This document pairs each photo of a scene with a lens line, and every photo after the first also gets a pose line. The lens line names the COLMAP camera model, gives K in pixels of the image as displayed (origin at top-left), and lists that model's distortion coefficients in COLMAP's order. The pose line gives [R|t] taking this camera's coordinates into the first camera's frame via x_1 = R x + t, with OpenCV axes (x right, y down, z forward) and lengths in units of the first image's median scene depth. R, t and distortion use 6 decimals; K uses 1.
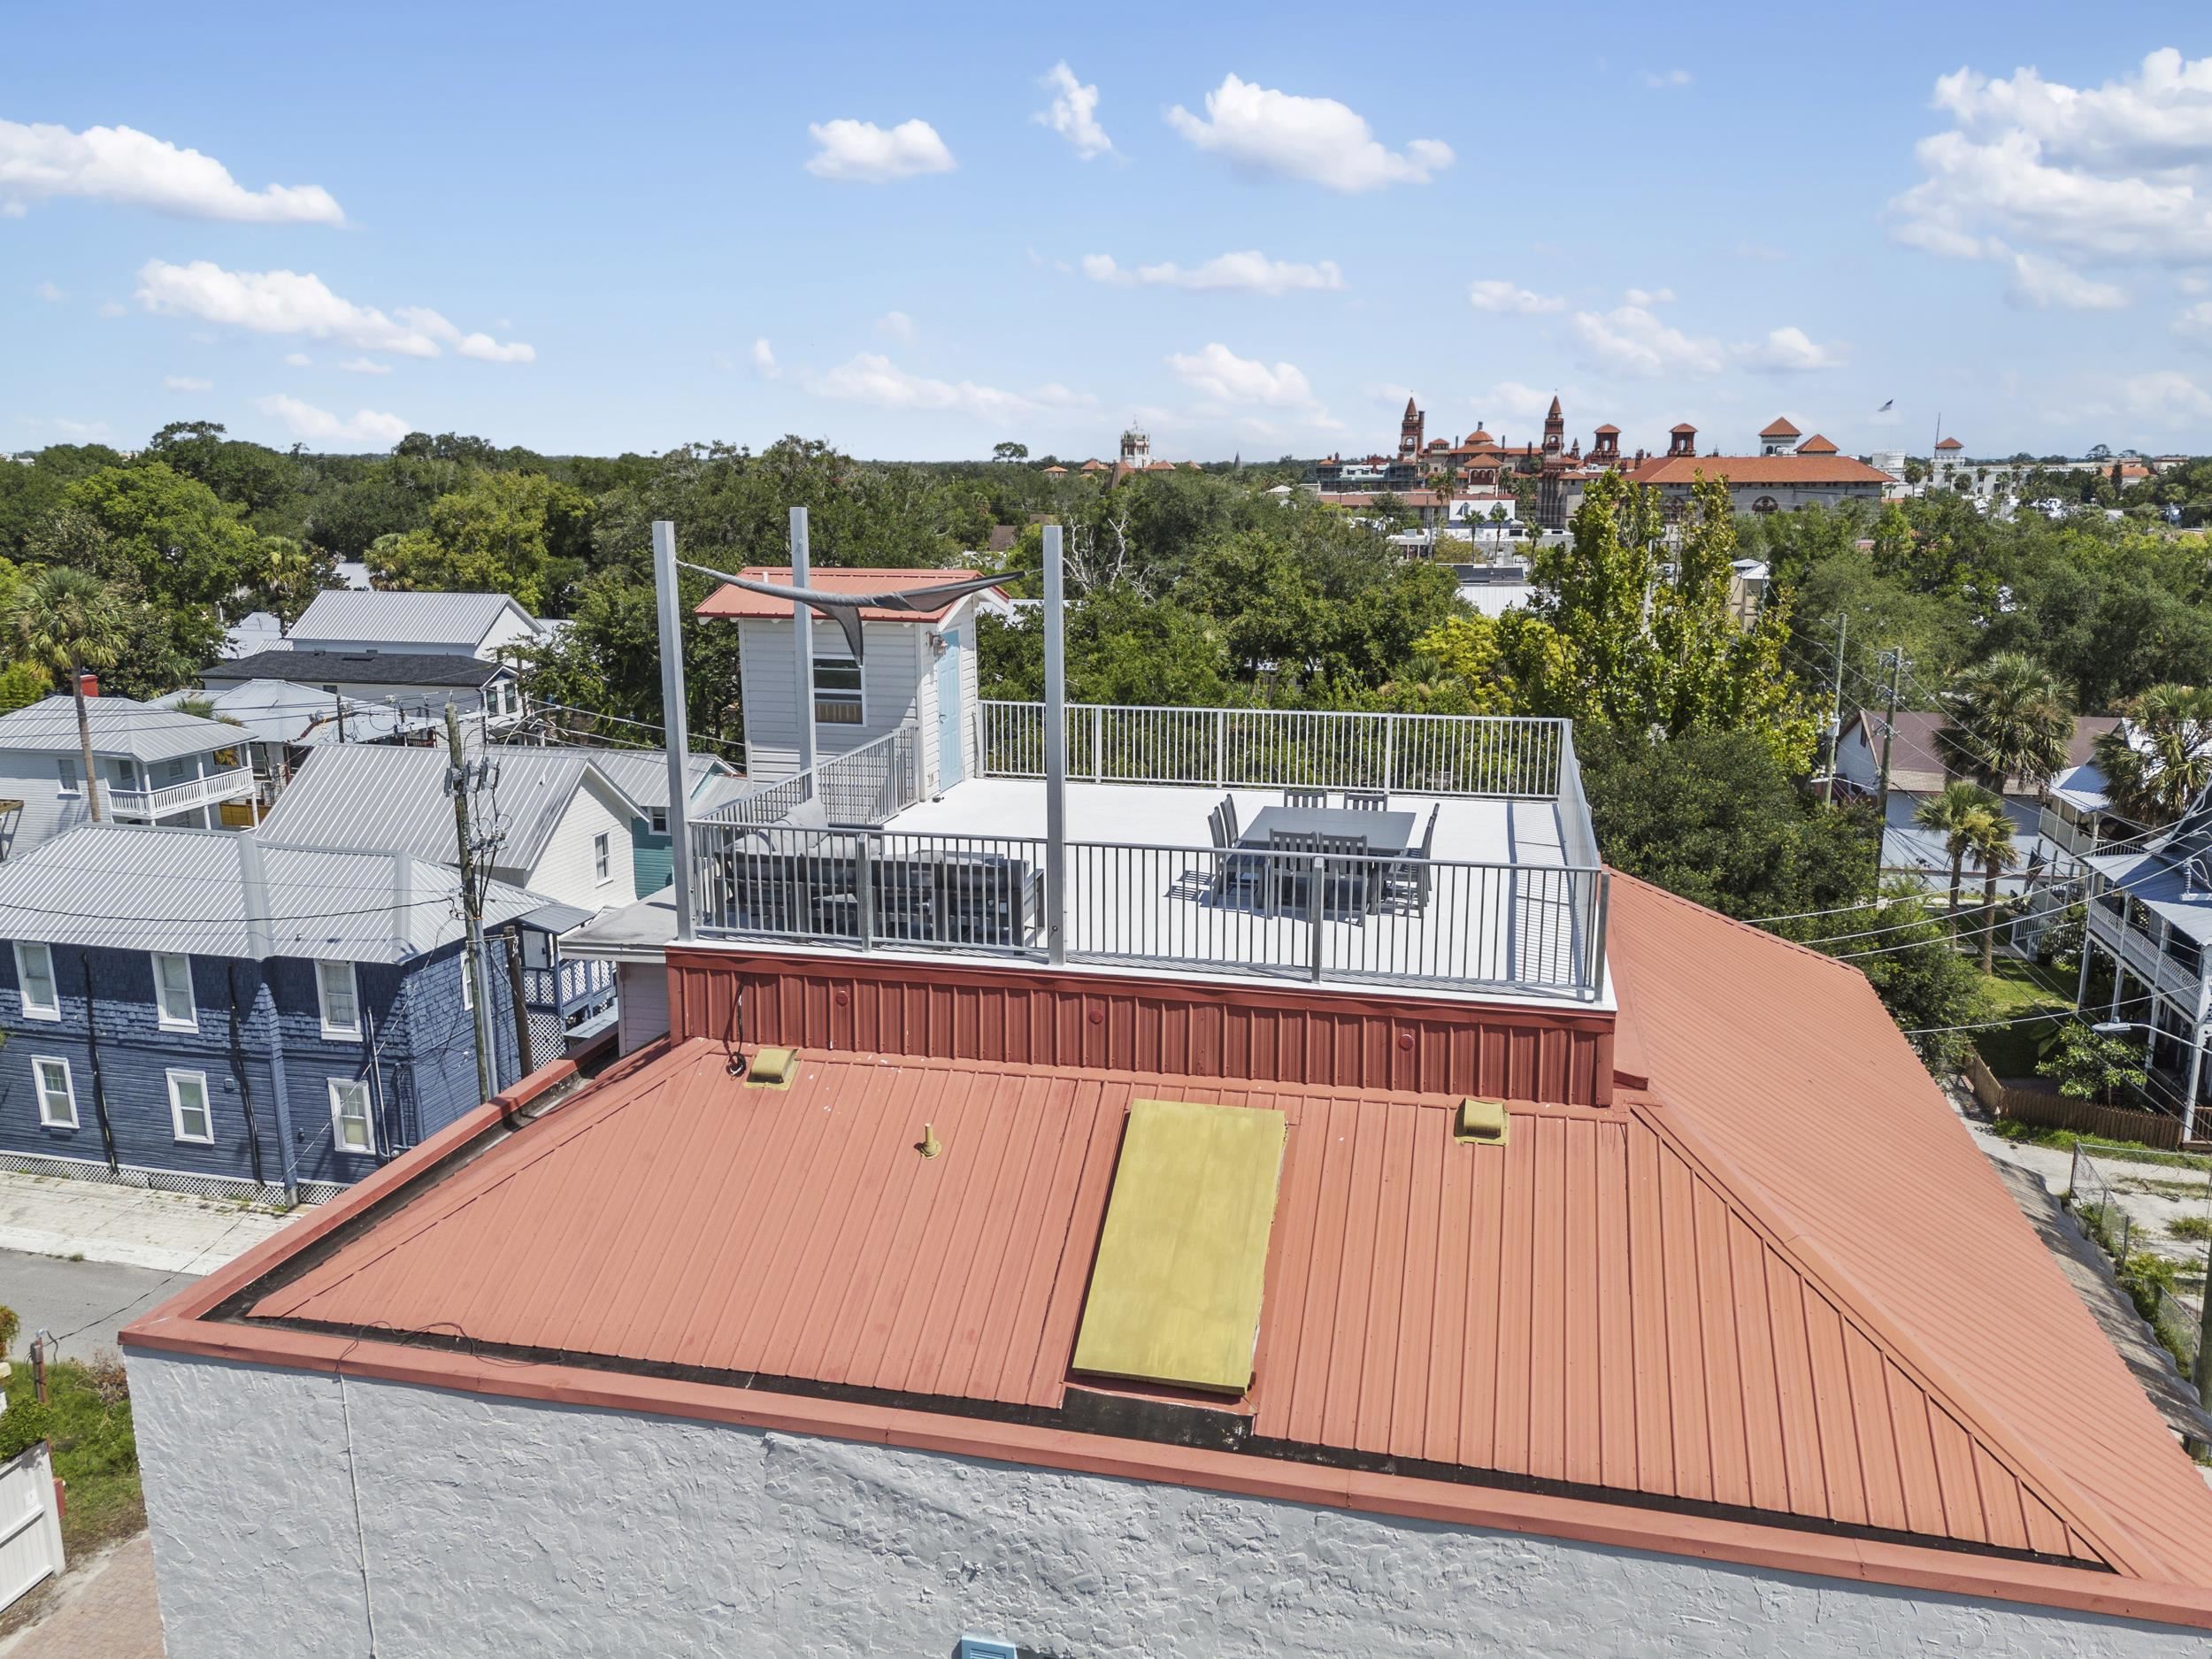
lens RADIAL K [[1605.5, 0, 1098.1], [0, 1605.5, 813.6], [0, 0, 1]] dist [0.067544, -0.052613]
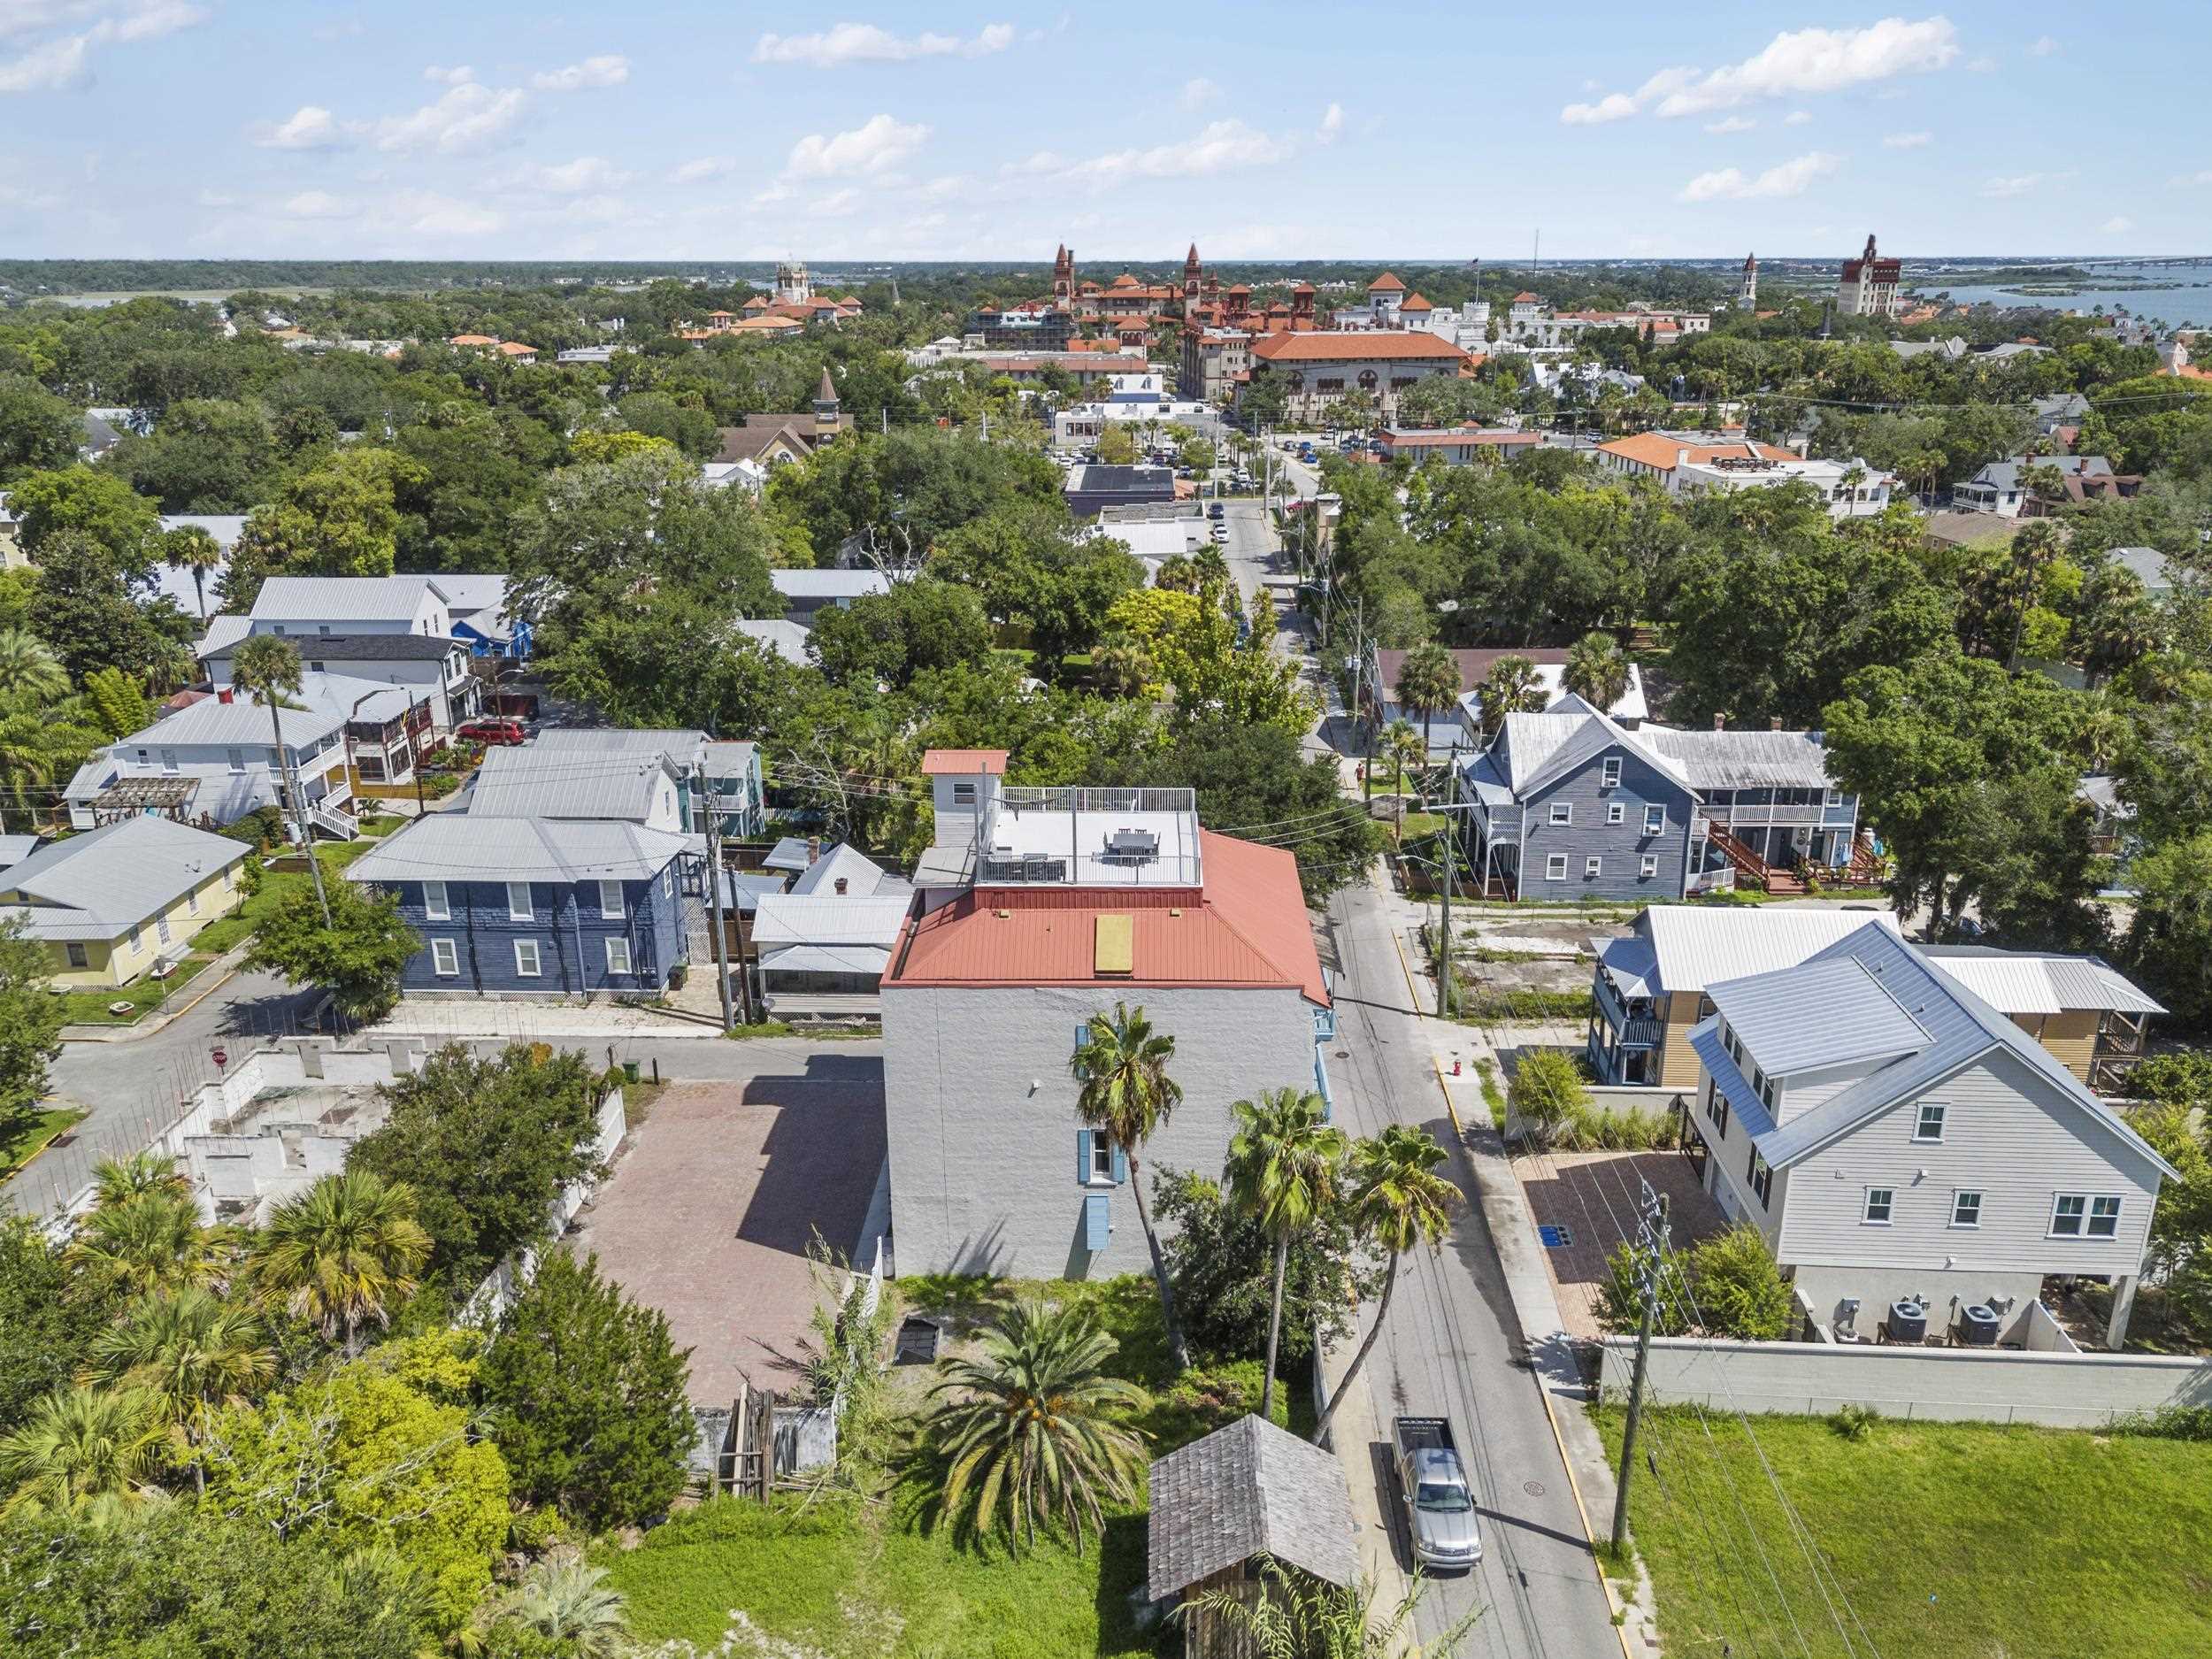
lens RADIAL K [[1605.5, 0, 1098.1], [0, 1605.5, 813.6], [0, 0, 1]] dist [0.067544, -0.052613]
pose [[0.977896, -0.067234, 0.197986, -0.120146], [0.044096, 0.991910, 0.119041, -0.089710], [-0.204388, -0.107680, 0.972950, -0.468856]]
